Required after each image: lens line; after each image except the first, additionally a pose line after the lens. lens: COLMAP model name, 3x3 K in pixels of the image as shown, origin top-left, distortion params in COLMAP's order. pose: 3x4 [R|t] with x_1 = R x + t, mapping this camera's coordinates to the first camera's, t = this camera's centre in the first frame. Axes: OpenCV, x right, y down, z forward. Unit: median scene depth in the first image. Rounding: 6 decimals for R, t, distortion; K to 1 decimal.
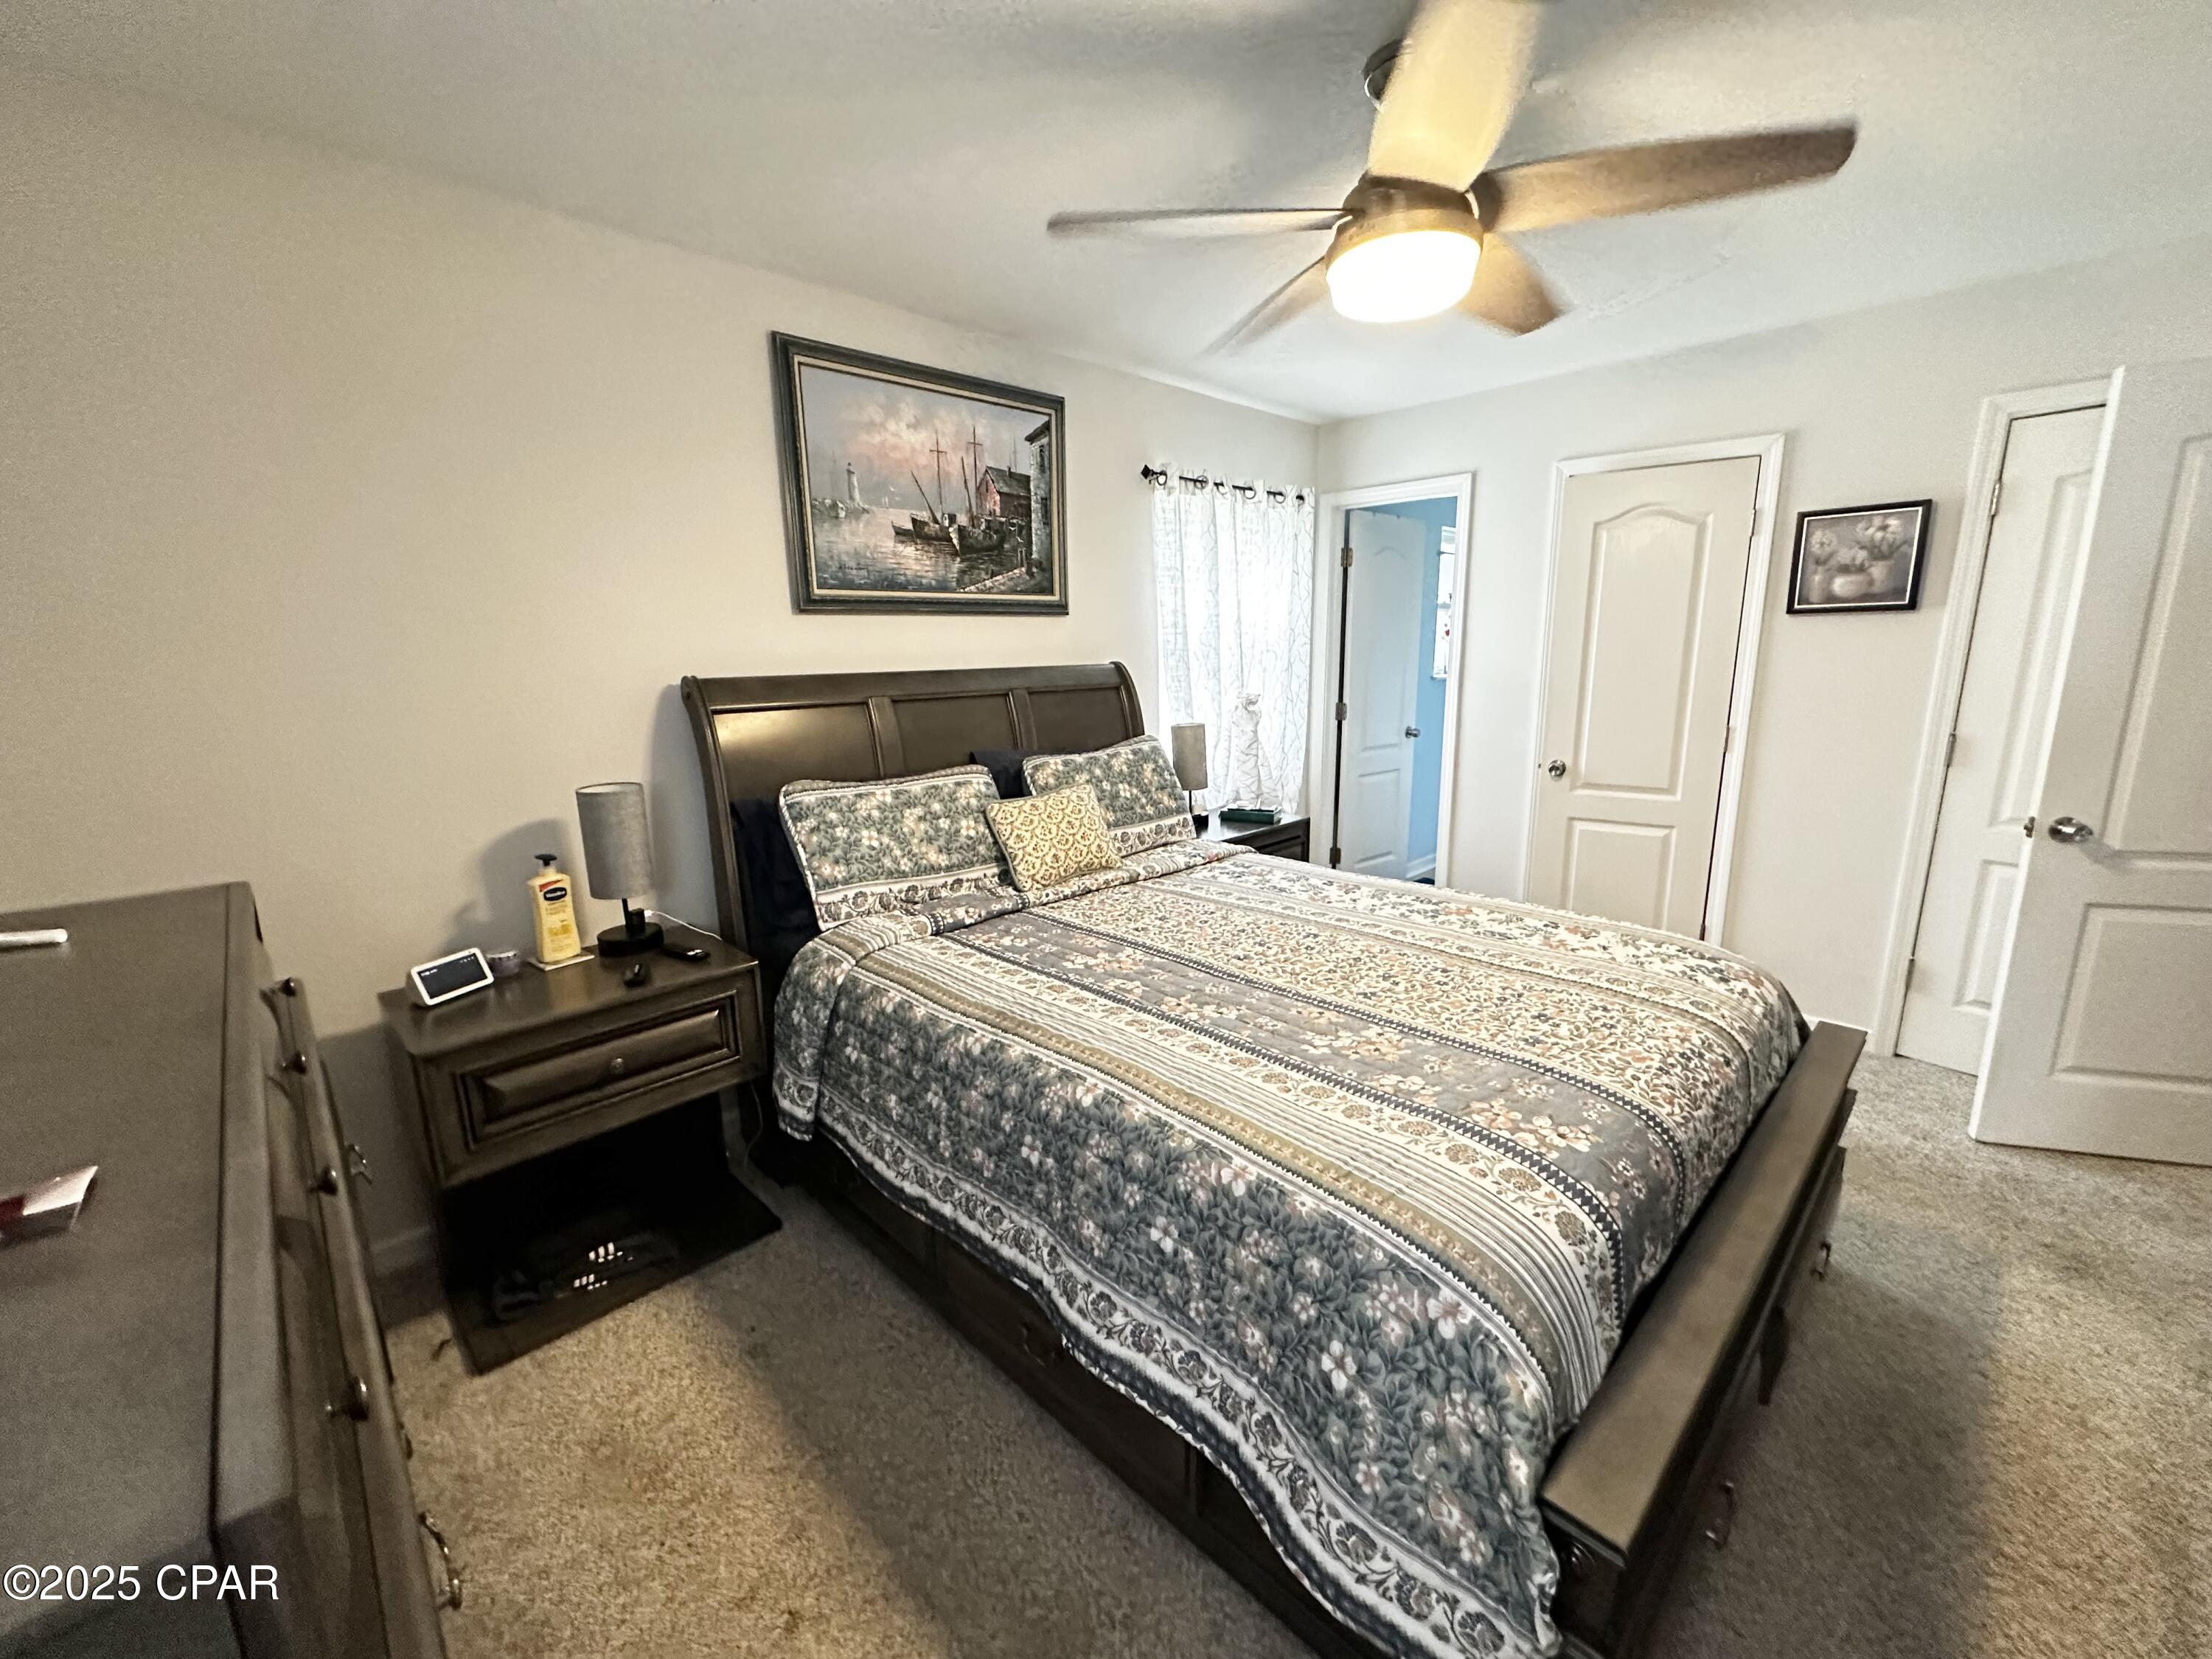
lens RADIAL K [[885.8, 0, 1106.2], [0, 885.8, 825.2], [0, 0, 1]] dist [-0.001895, 0.000520]
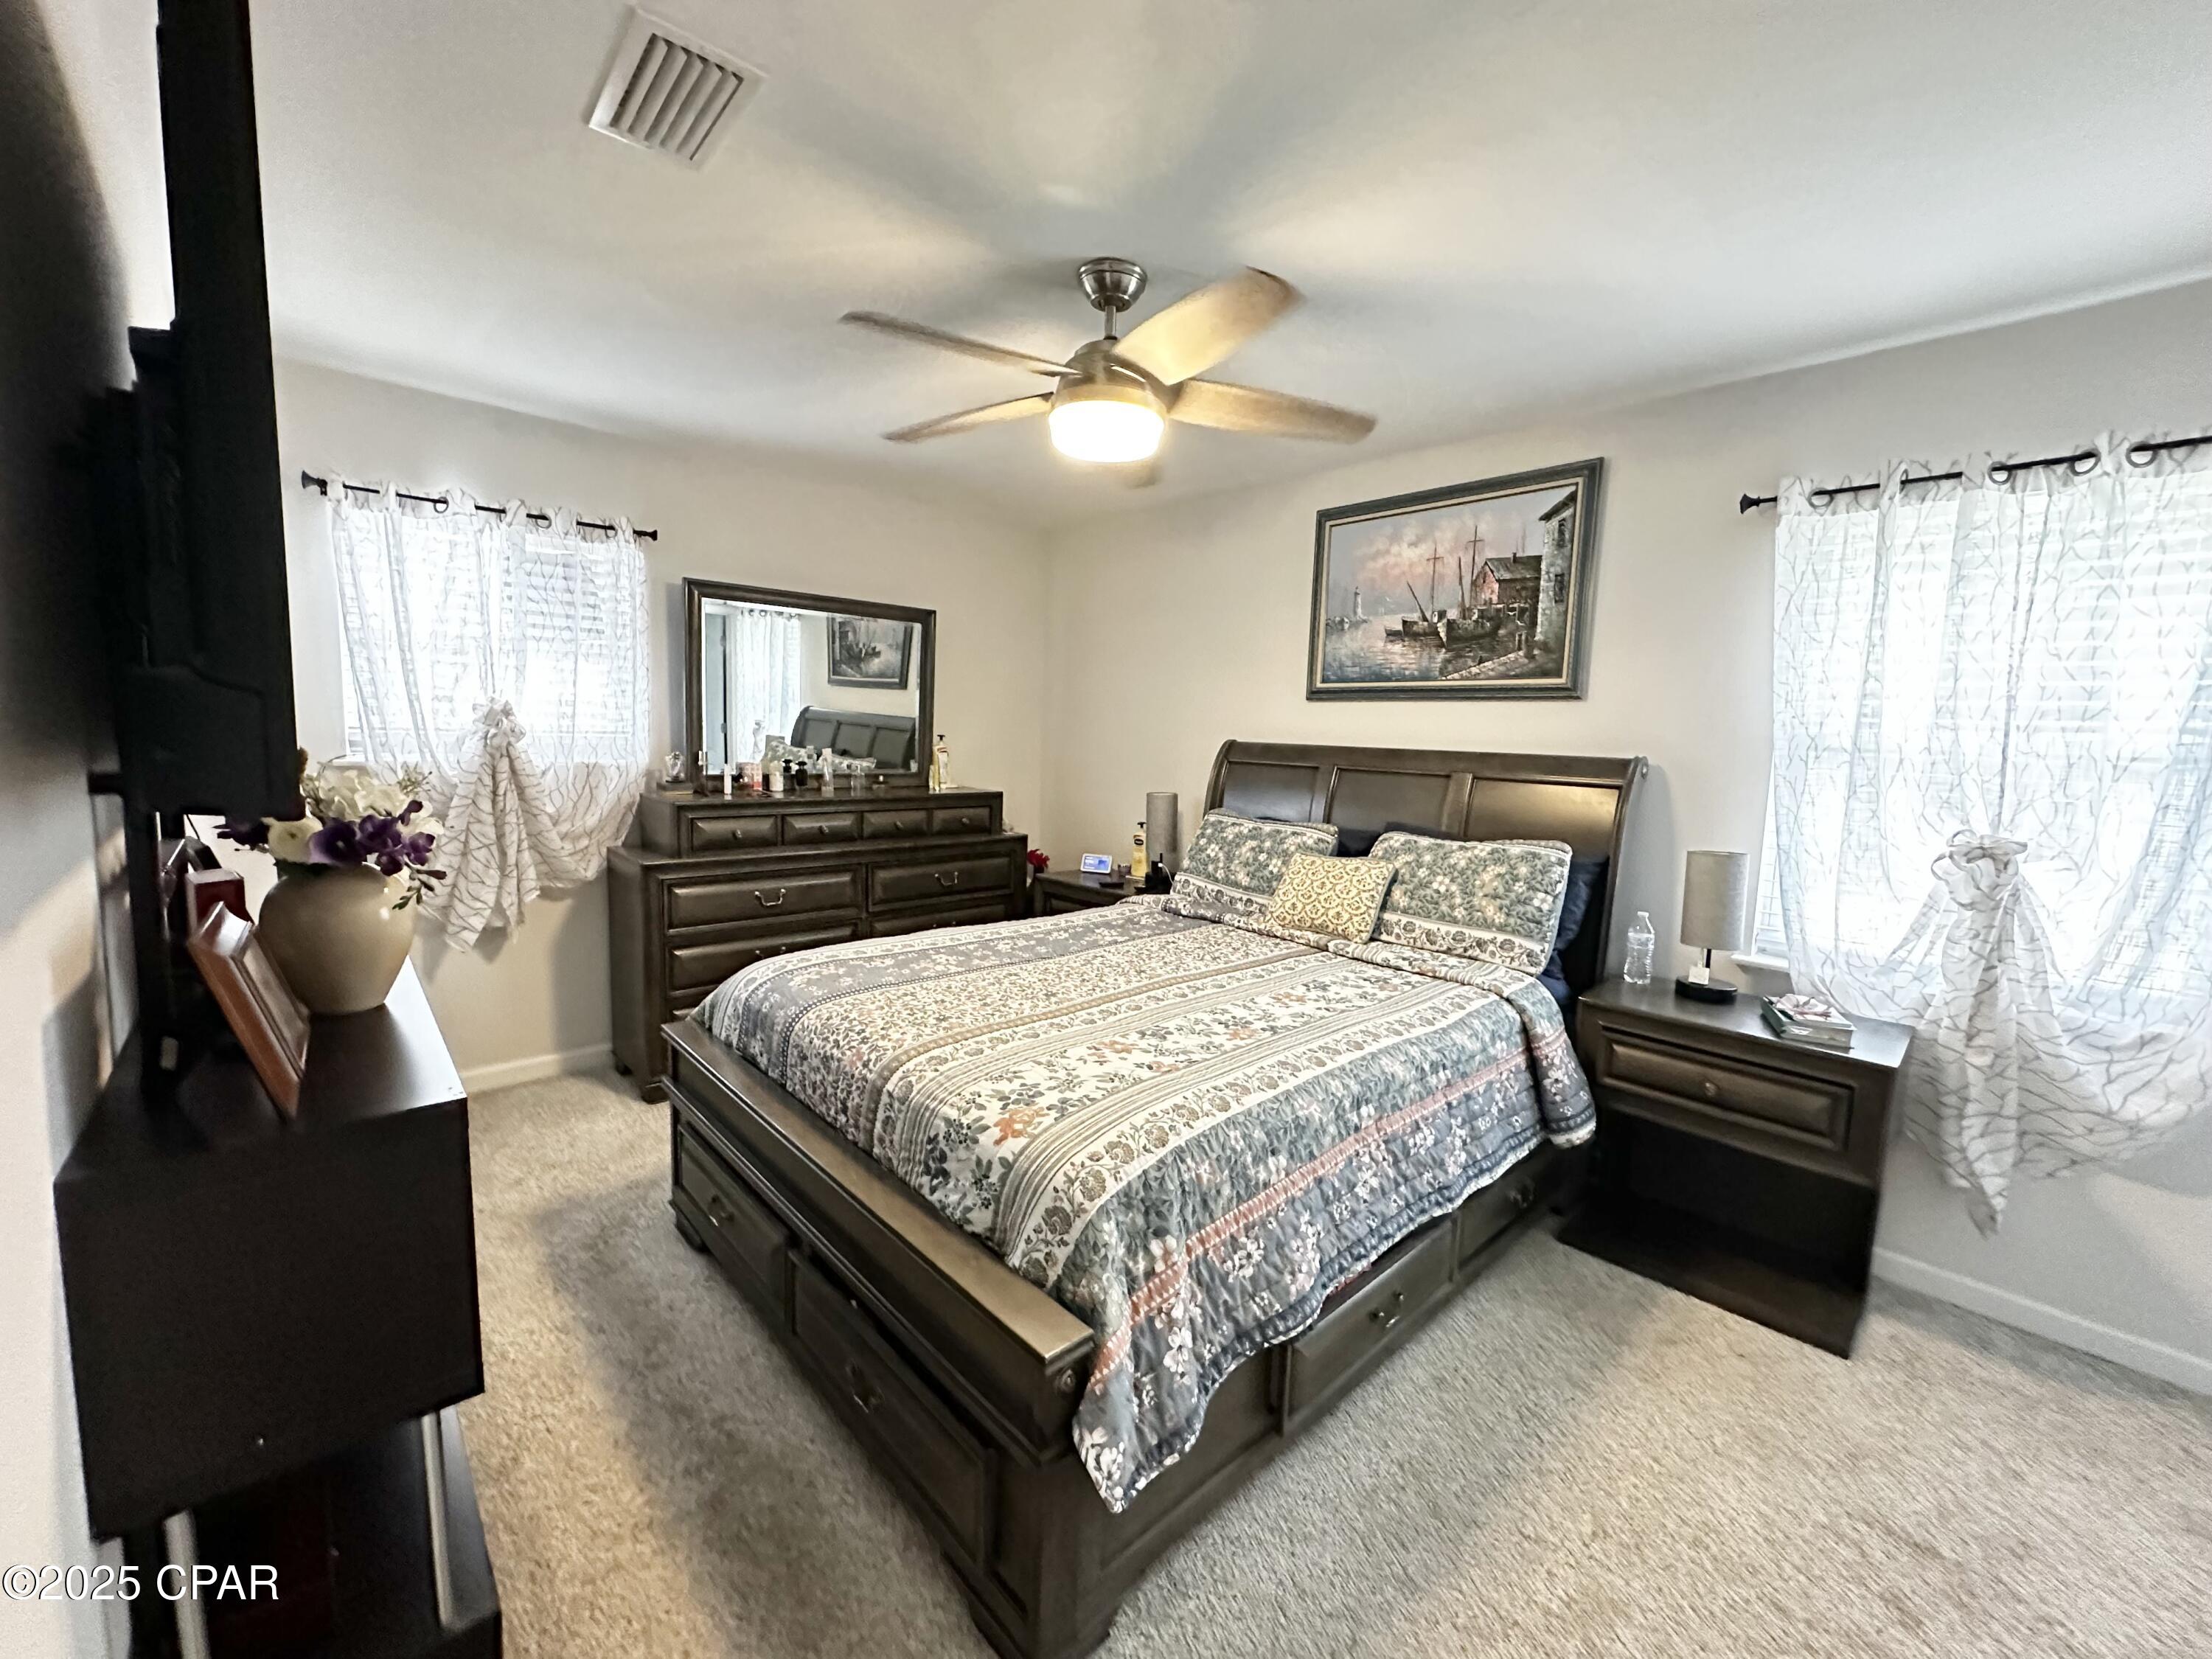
lens RADIAL K [[885.8, 0, 1106.4], [0, 885.8, 826.1], [0, 0, 1]] dist [-0.001895, 0.000520]
pose [[-0.015734, 0.124767, -0.992061, 0.954852], [-0.231542, 0.964760, 0.125005, -0.134114], [0.972698, 0.231671, 0.013709, 0.641027]]
